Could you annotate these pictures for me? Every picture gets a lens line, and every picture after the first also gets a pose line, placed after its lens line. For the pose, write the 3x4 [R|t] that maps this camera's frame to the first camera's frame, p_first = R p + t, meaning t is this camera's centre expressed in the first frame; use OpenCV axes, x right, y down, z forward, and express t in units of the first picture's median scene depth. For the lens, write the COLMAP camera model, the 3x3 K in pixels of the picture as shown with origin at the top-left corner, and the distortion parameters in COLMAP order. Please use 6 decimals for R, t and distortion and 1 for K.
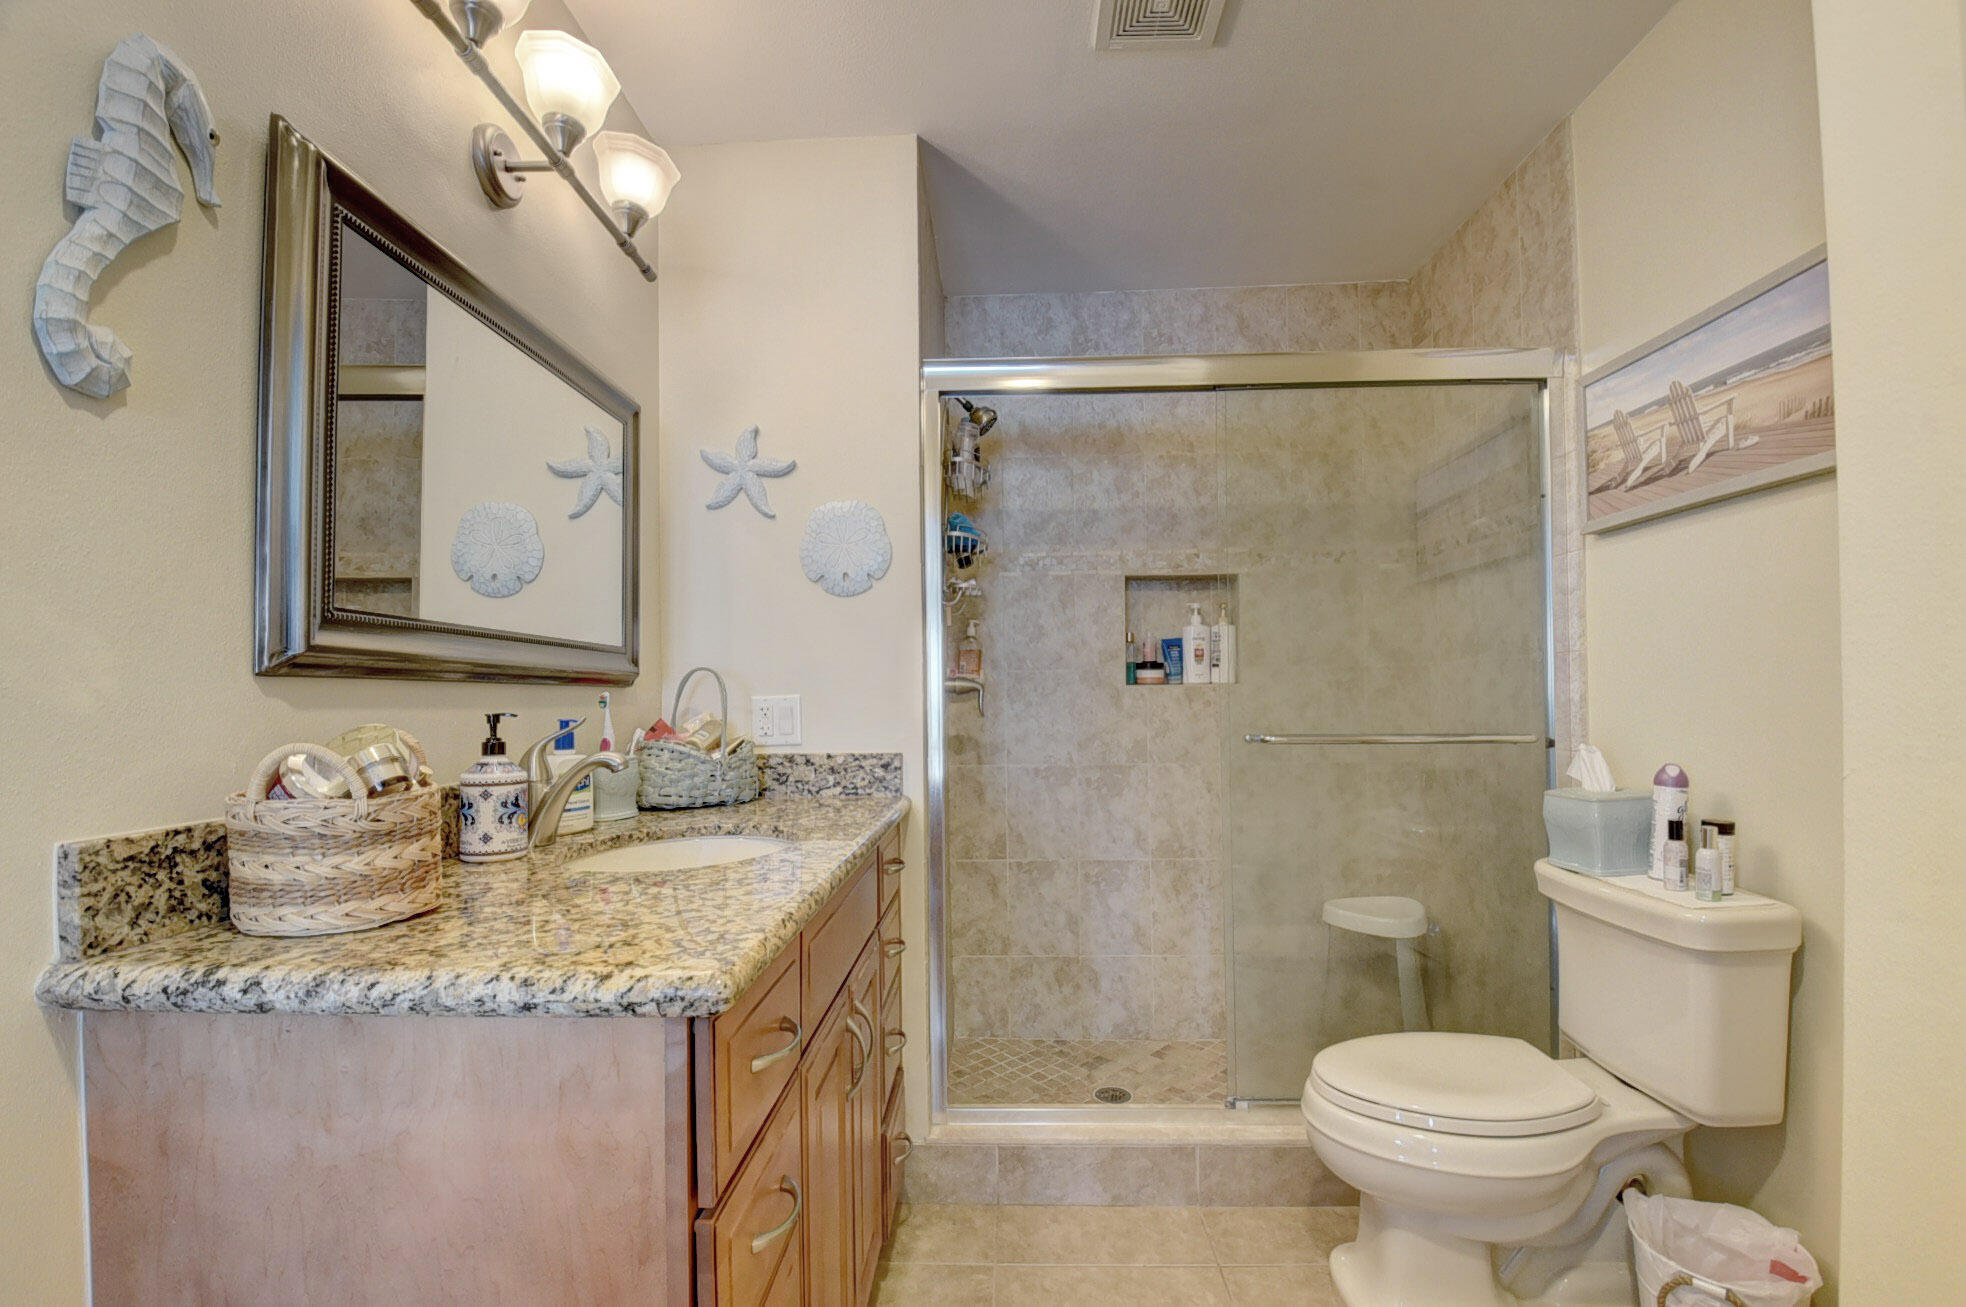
lens RADIAL K [[871.7, 0, 990.9], [0, 871.7, 683.9], [0, 0, 1]] dist [0.023781, -0.035224]
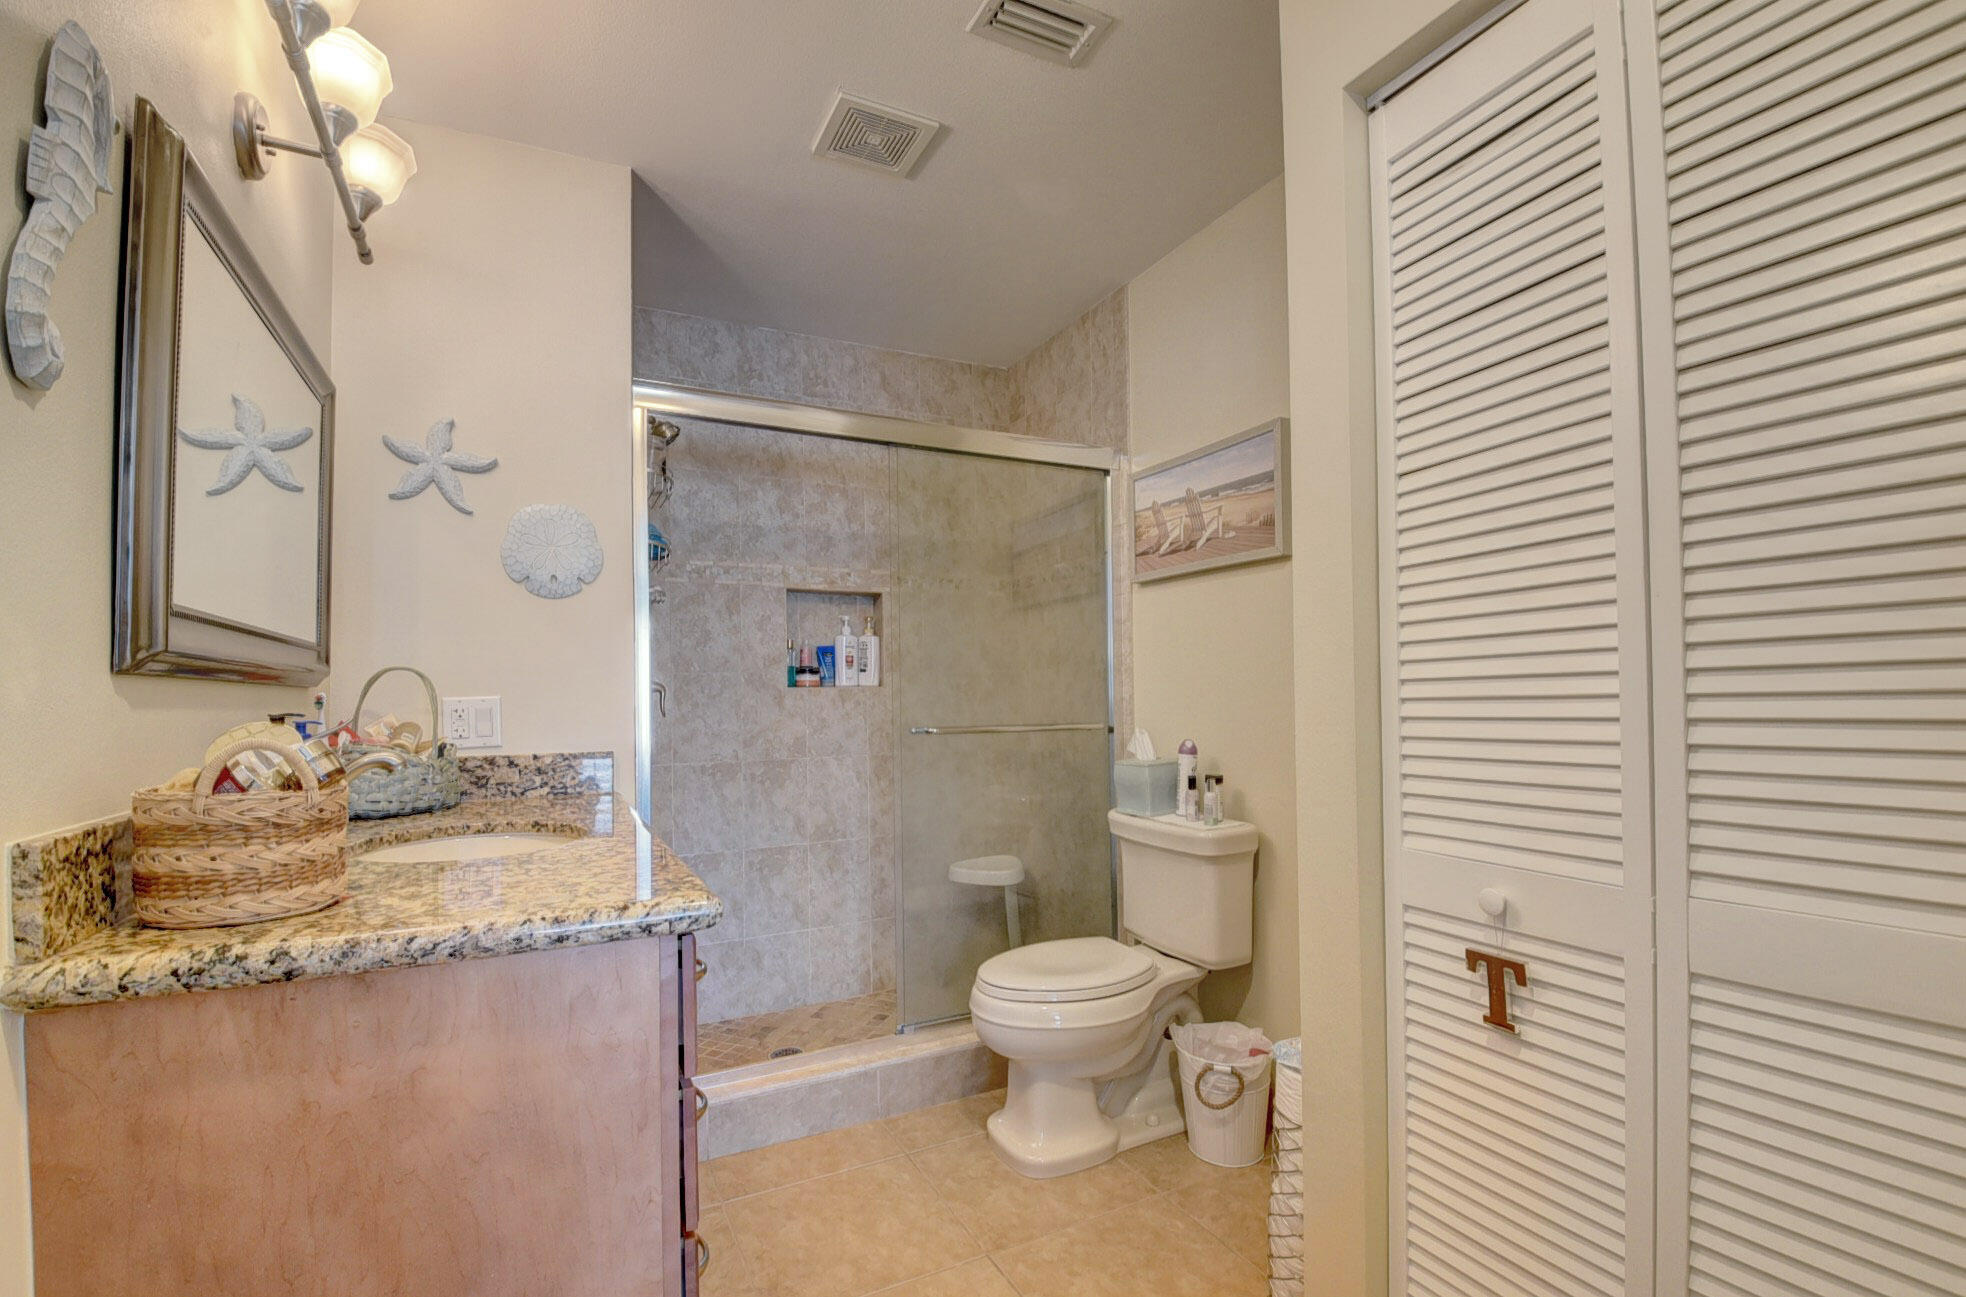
lens RADIAL K [[931.6, 0, 994.3], [0, 931.6, 674.7], [0, 0, 1]] dist [0.032774, -0.051215]
pose [[0.864952, 0.010025, 0.501754, -0.301086], [-0.003304, 0.999893, -0.014283, 0.002020], [-0.501843, 0.010696, 0.864893, -0.219751]]
